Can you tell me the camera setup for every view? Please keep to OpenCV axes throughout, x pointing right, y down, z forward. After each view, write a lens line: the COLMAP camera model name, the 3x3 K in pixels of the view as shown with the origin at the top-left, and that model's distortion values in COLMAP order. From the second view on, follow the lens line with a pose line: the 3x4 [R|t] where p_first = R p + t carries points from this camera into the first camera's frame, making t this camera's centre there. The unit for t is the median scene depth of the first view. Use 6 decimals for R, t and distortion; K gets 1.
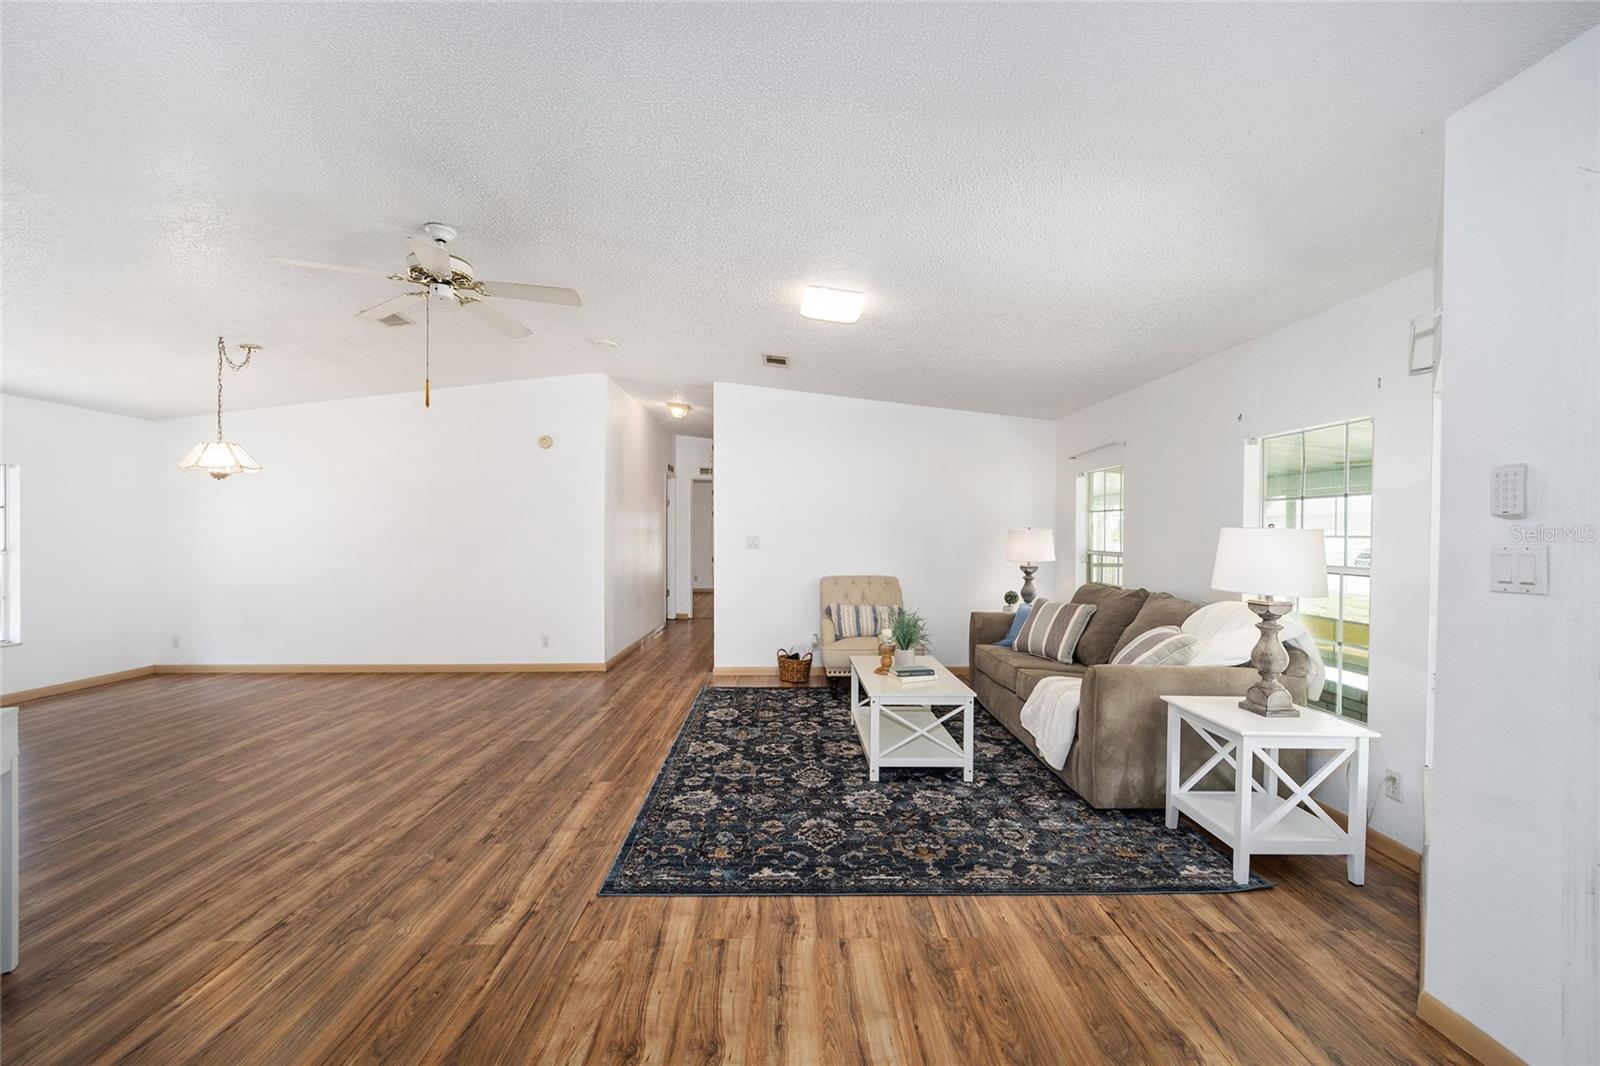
lens RADIAL K [[641.3, 0, 799.5], [0, 641.3, 541.8], [0, 0, 1]] dist [-0.006225, -0.000663]
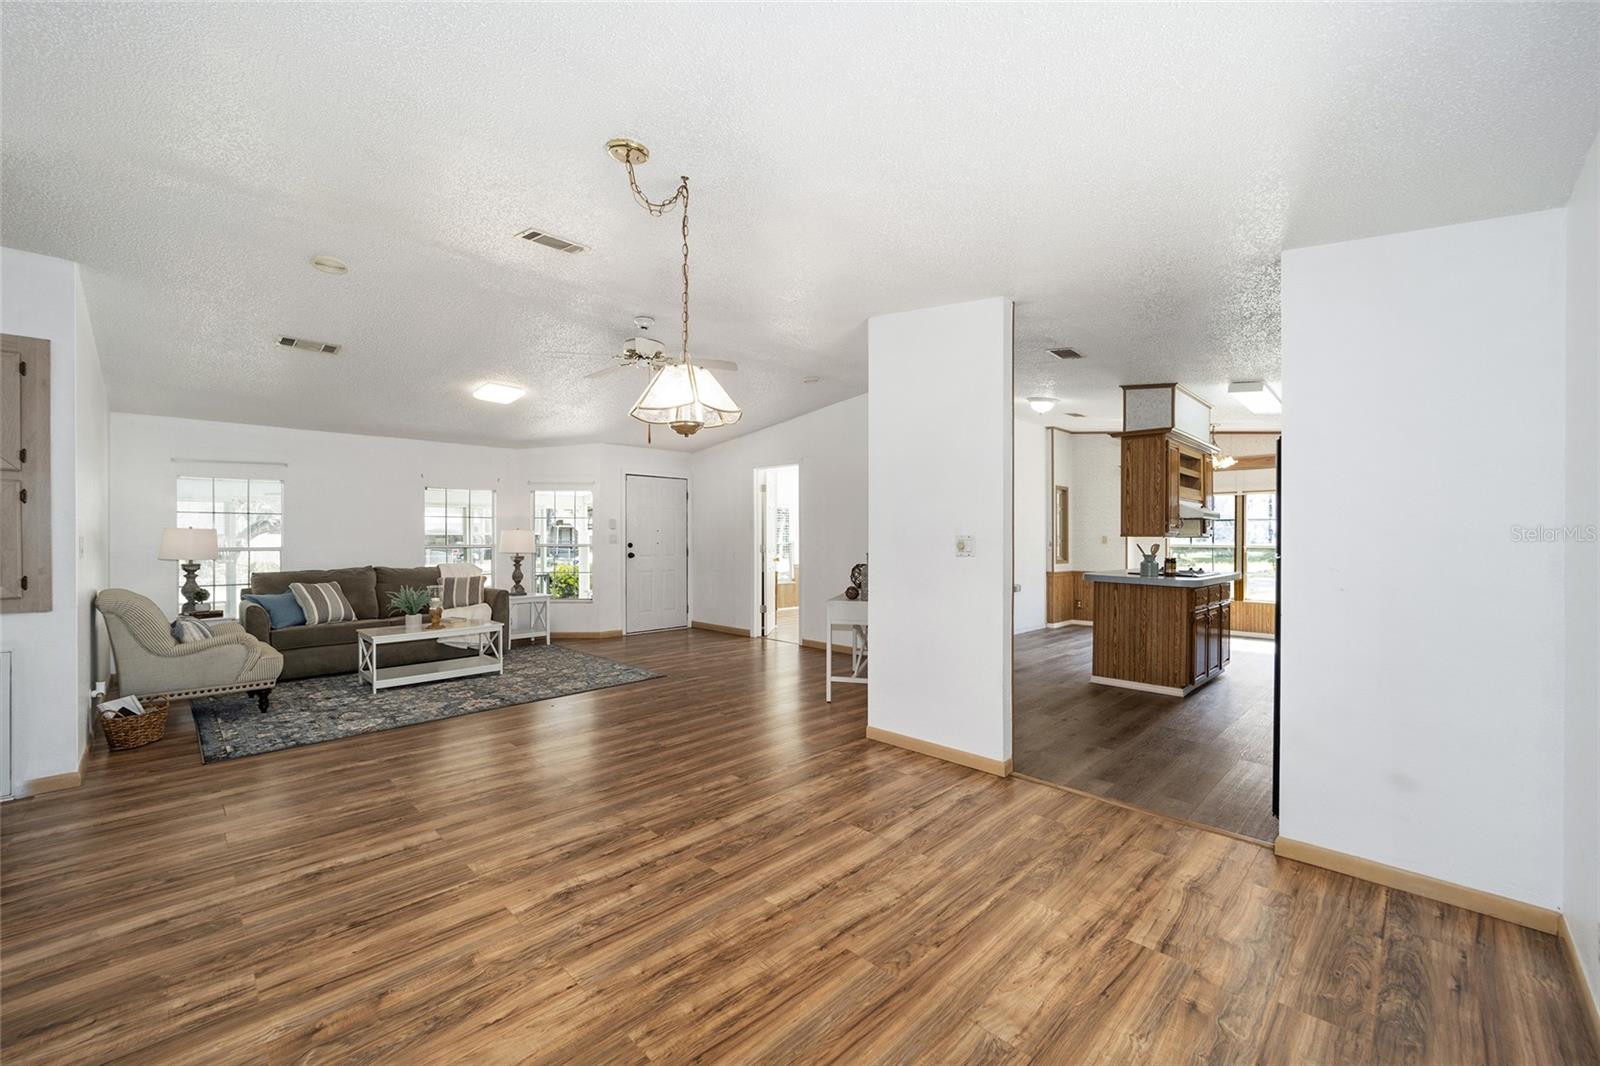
lens RADIAL K [[641.3, 0, 801.5], [0, 641.3, 535.5], [0, 0, 1]] dist [-0.006225, -0.000663]
pose [[-0.699286, -0.004300, 0.714829, -1.837242], [0.011551, 0.999783, 0.017314, -0.027399], [-0.714749, 0.020365, -0.699085, 1.751425]]
